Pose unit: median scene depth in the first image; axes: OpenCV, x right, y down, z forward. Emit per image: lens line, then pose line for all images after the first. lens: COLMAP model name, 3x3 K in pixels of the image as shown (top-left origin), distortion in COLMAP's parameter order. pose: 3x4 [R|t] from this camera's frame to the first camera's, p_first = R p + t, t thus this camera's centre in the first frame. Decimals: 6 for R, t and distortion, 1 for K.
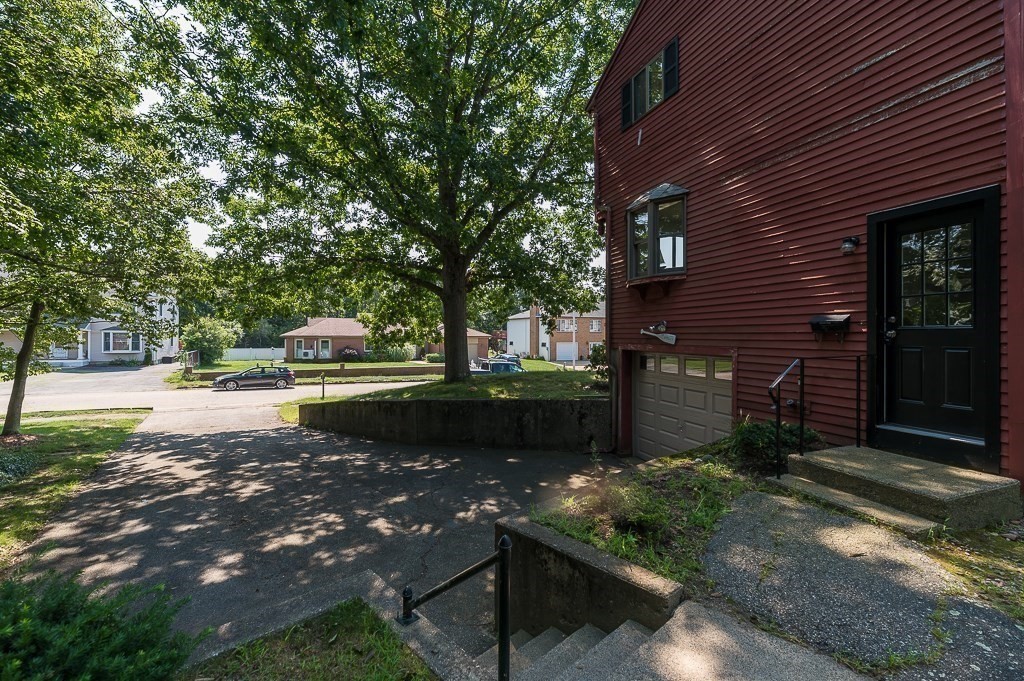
lens RADIAL K [[445.4, 0, 508.9], [0, 445.4, 335.8], [0, 0, 1]] dist [0.000632, 0.000000]
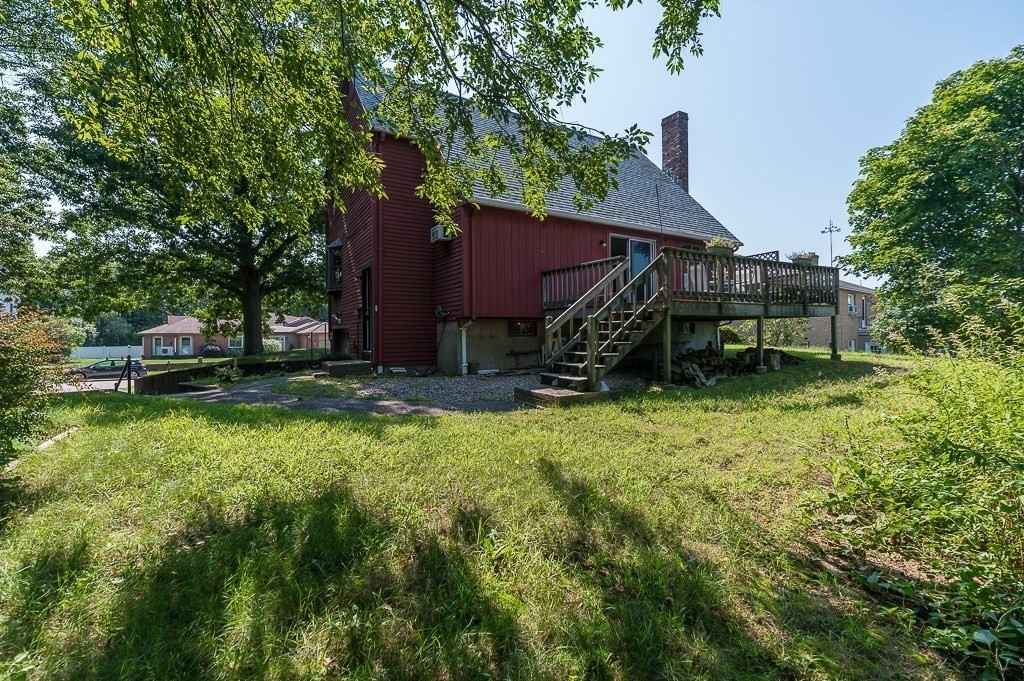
lens RADIAL K [[445.4, 0, 508.9], [0, 445.4, 335.8], [0, 0, 1]] dist [0.000632, 0.000000]
pose [[0.979996, -0.010578, 0.198736, 0.297283], [0.010645, 0.999943, 0.000733, 0.031812], [-0.198733, 0.001397, 0.980053, -0.429366]]
